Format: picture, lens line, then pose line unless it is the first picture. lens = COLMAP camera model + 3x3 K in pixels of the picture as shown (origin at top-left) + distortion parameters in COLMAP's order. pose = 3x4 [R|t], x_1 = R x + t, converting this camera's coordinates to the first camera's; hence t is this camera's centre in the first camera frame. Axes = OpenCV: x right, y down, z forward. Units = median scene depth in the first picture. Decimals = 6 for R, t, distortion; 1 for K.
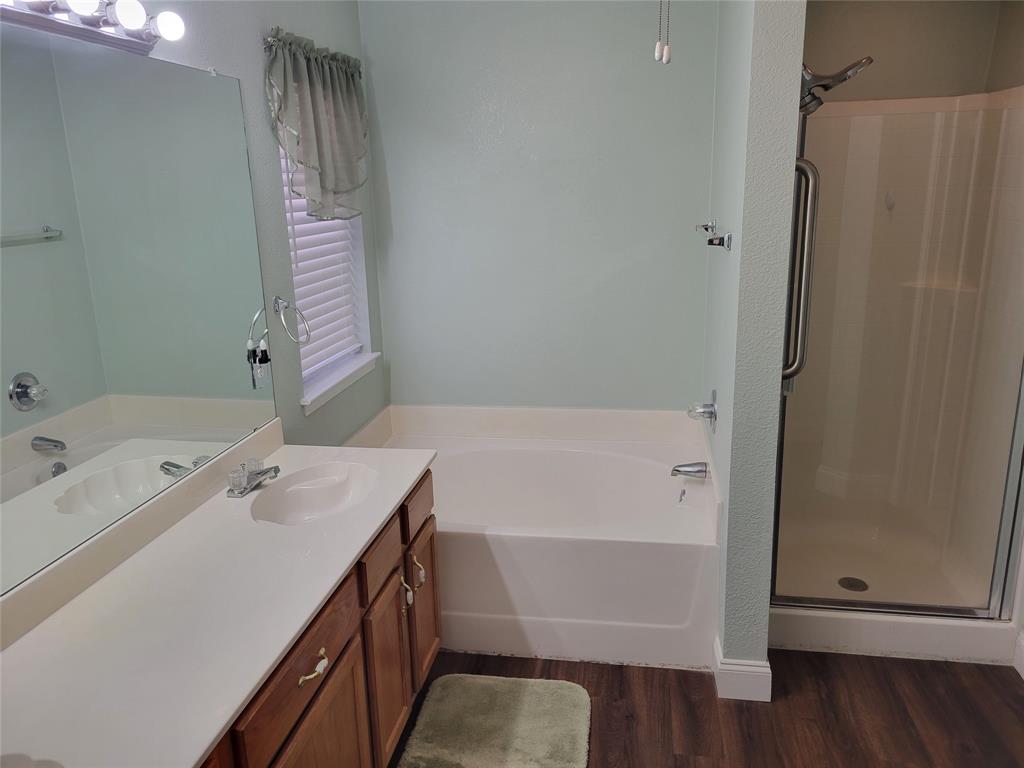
lens RADIAL K [[764.0, 0, 512.0], [0, 764.0, 384.0], [0, 0, 1]] dist [0.025222, -0.014628]
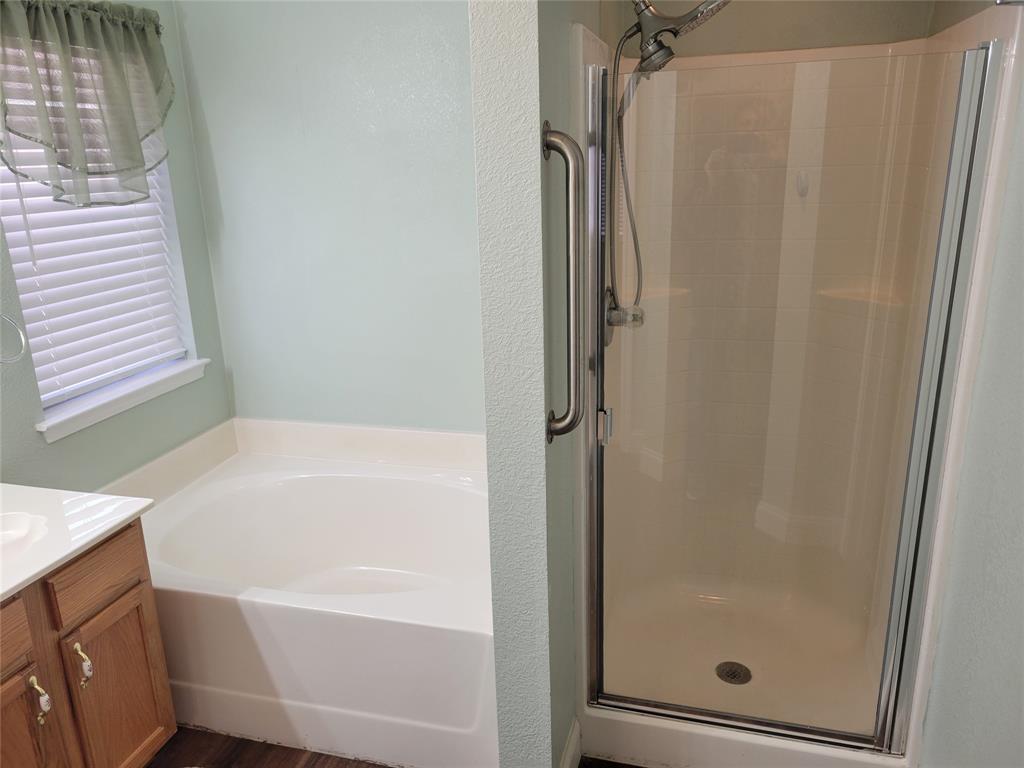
lens RADIAL K [[764.0, 0, 512.0], [0, 764.0, 384.0], [0, 0, 1]] dist [0.025222, -0.014628]
pose [[0.993941, 0.028478, -0.106159, 0.326047], [-0.024254, 0.998870, 0.040865, -0.070471], [0.107203, -0.038043, 0.993509, 0.224093]]
